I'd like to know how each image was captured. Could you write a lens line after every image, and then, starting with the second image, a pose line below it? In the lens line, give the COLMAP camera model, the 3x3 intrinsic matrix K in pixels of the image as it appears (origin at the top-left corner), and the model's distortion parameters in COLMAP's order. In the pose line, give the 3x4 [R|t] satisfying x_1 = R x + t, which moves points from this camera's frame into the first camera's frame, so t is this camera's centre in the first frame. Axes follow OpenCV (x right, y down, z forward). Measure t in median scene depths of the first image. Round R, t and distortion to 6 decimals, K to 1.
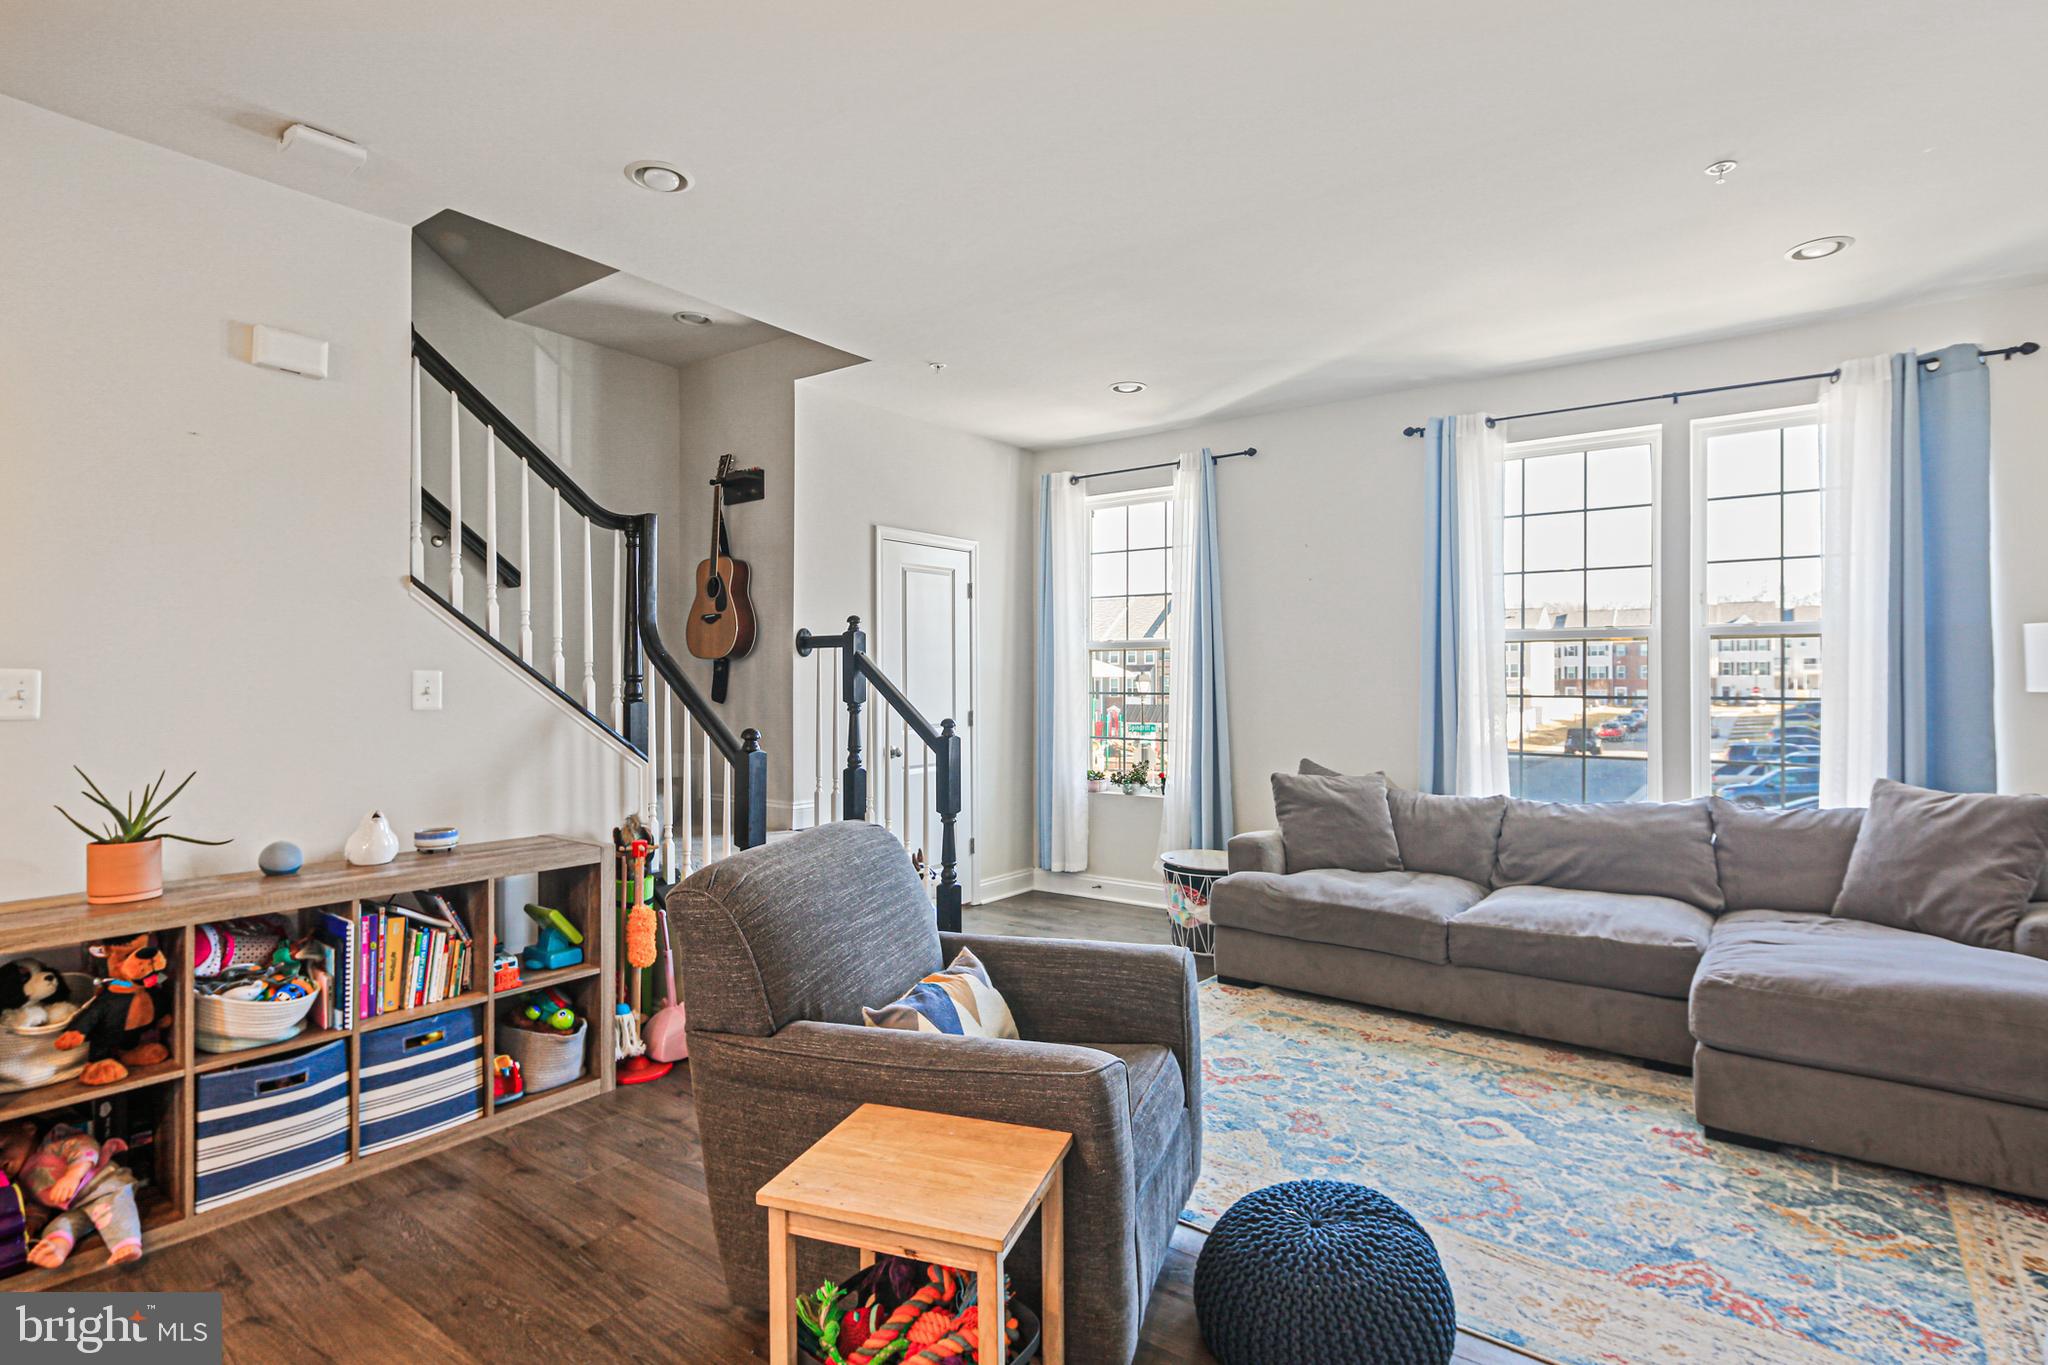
lens RADIAL K [[1002.1, 0, 1012.8], [0, 1002.1, 678.8], [0, 0, 1]] dist [0.007059, -0.006192]
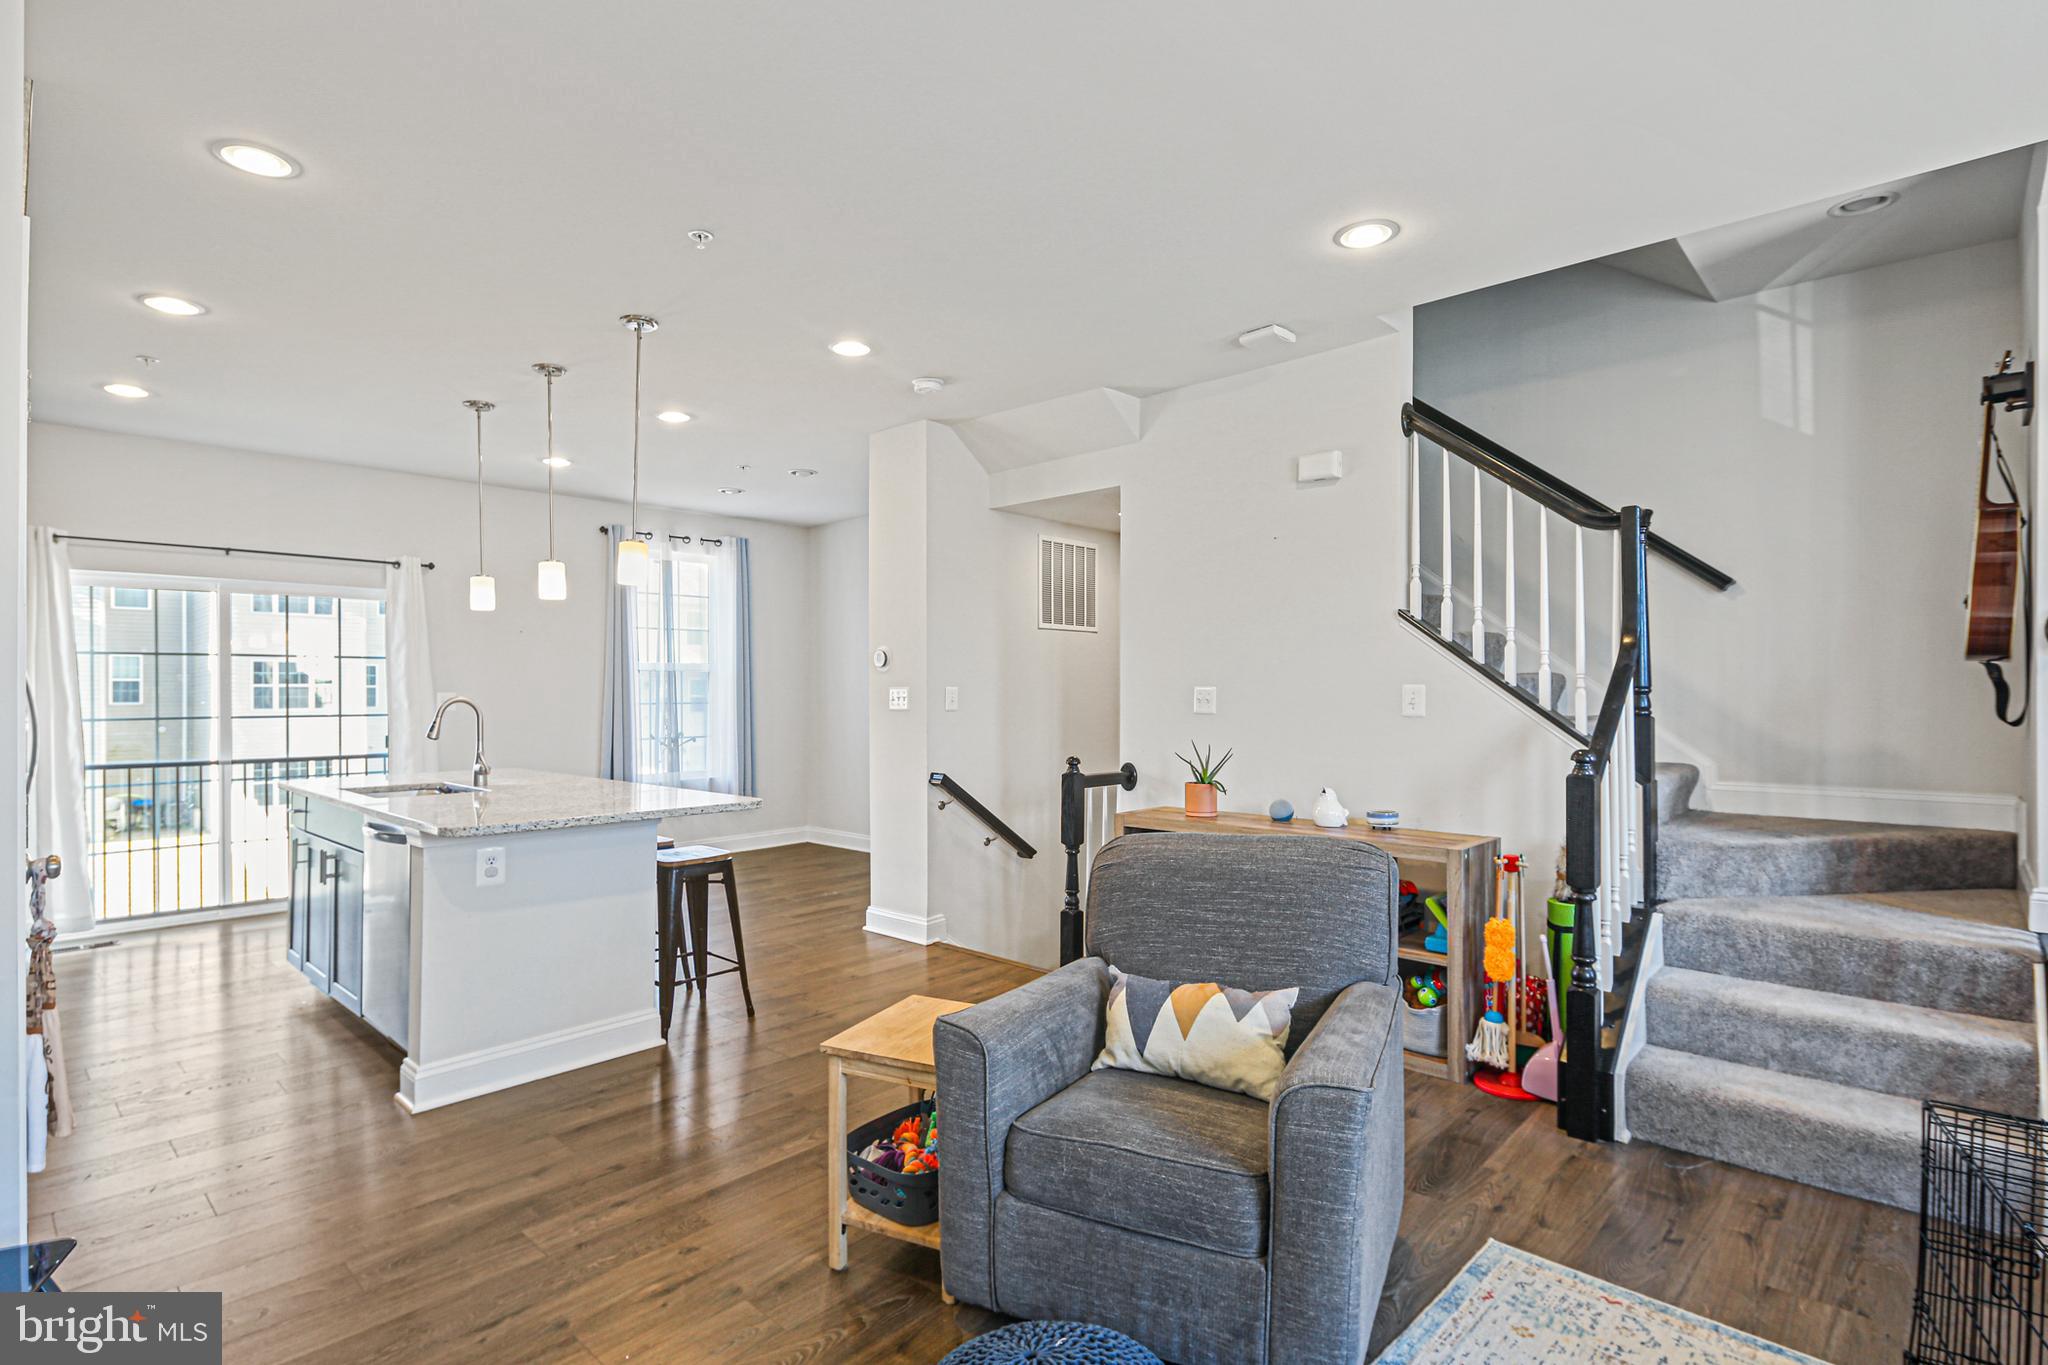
lens RADIAL K [[1002.1, 0, 1009.6], [0, 1002.1, 685.4], [0, 0, 1]] dist [0.007059, -0.006192]
pose [[-0.115210, -0.004961, -0.993329, 0.580546], [0.004744, 0.999973, -0.005545, -0.002349], [0.993330, -0.005351, -0.115183, 0.541767]]
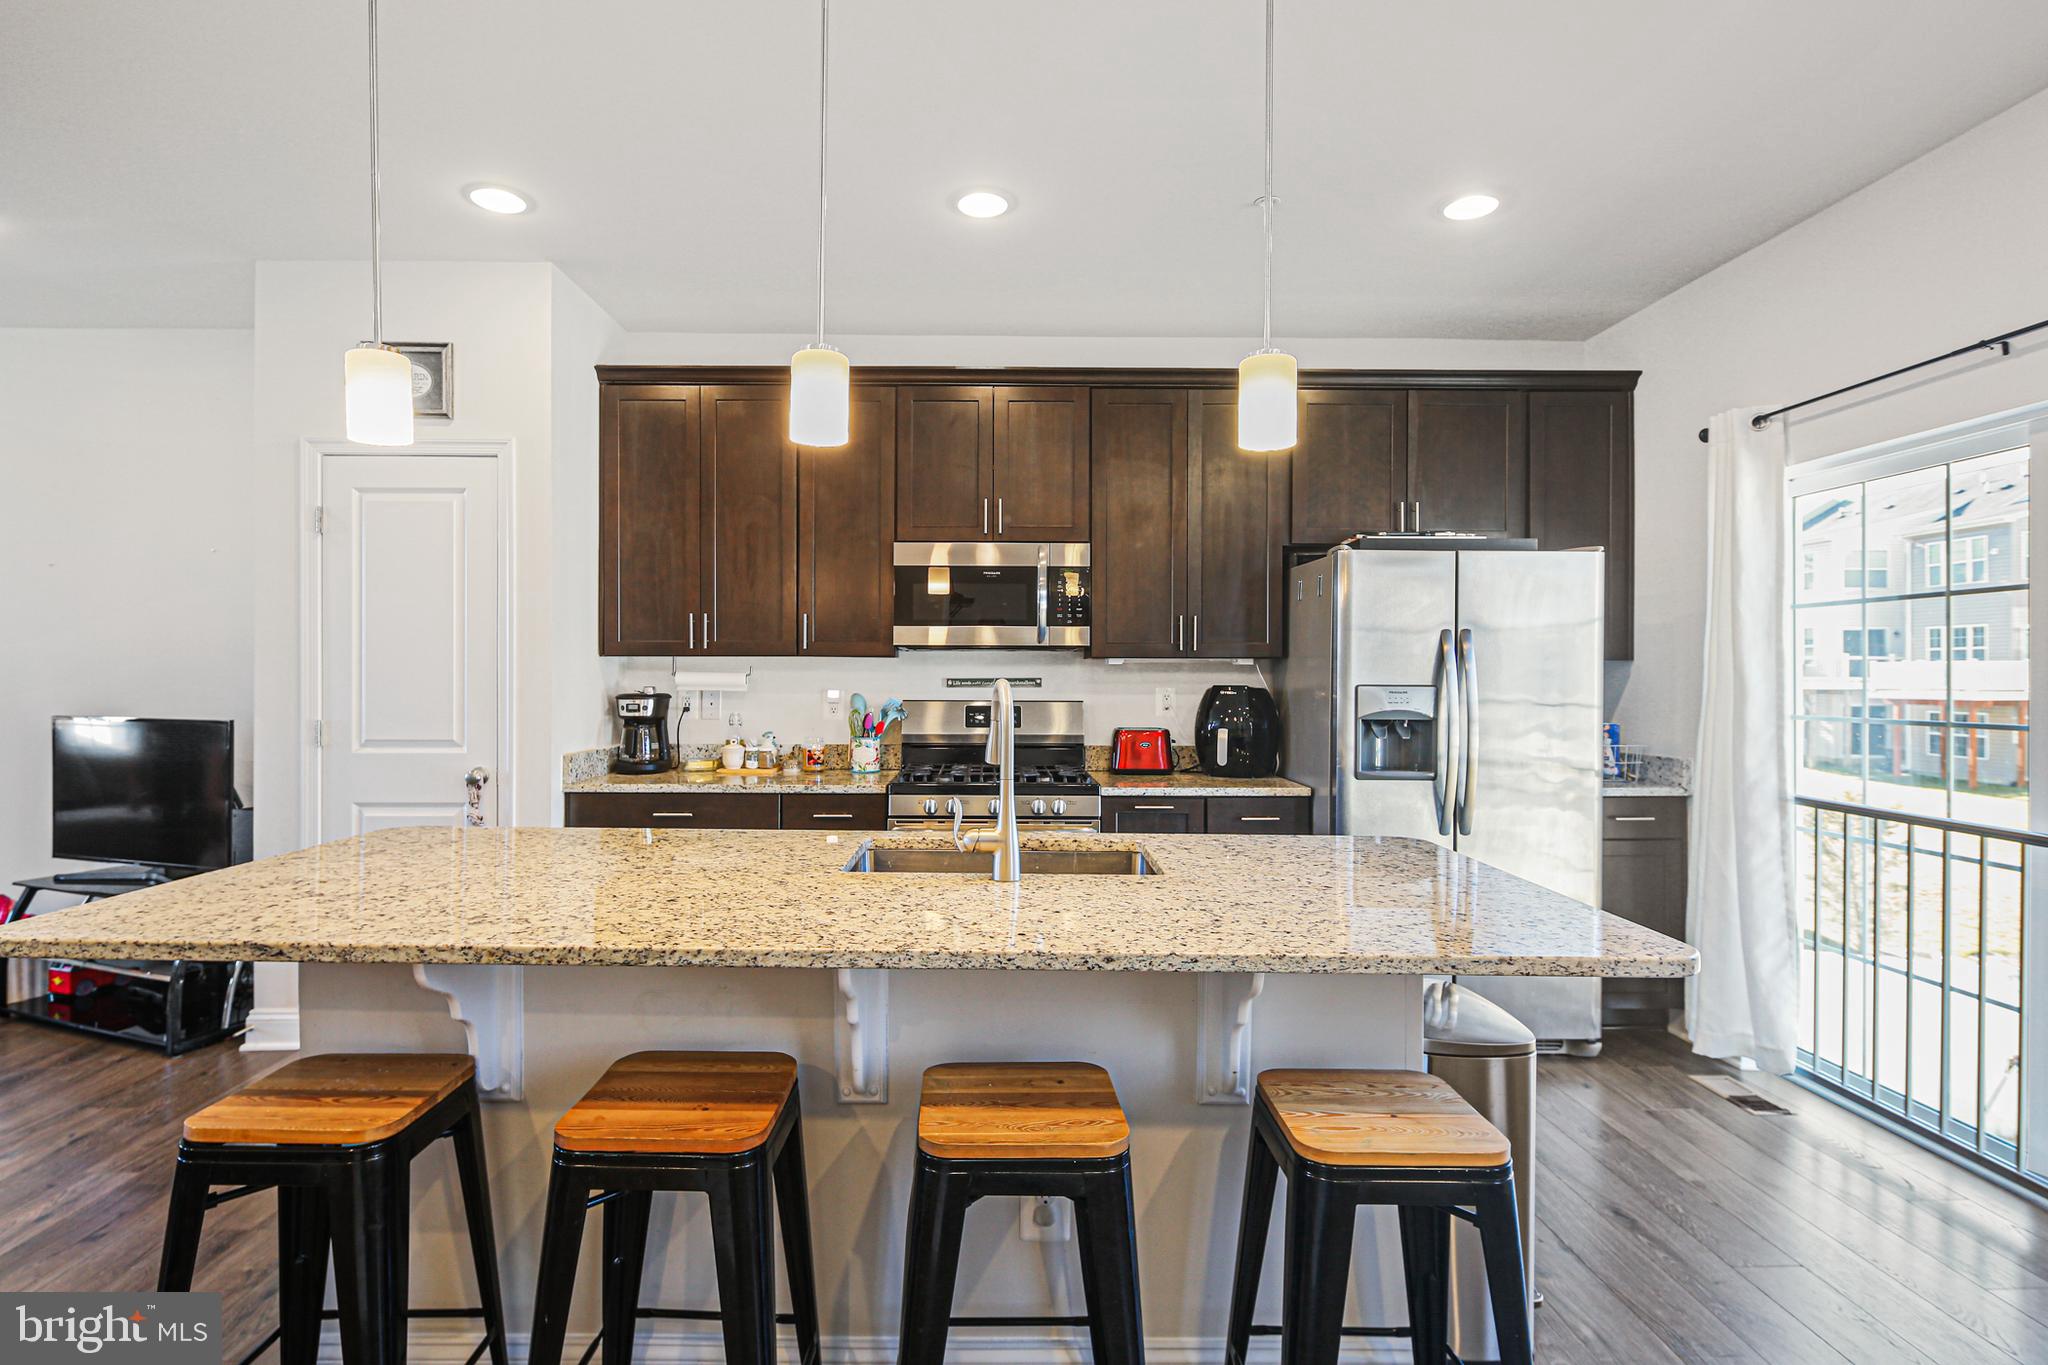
lens RADIAL K [[1002.1, 0, 996.8], [0, 1002.1, 665.8], [0, 0, 1]] dist [0.007059, -0.006192]
pose [[-0.612905, 0.004081, 0.790146, -0.877893], [-0.003763, 0.999960, -0.008083, -0.001170], [-0.790148, -0.007927, -0.612865, 0.130458]]
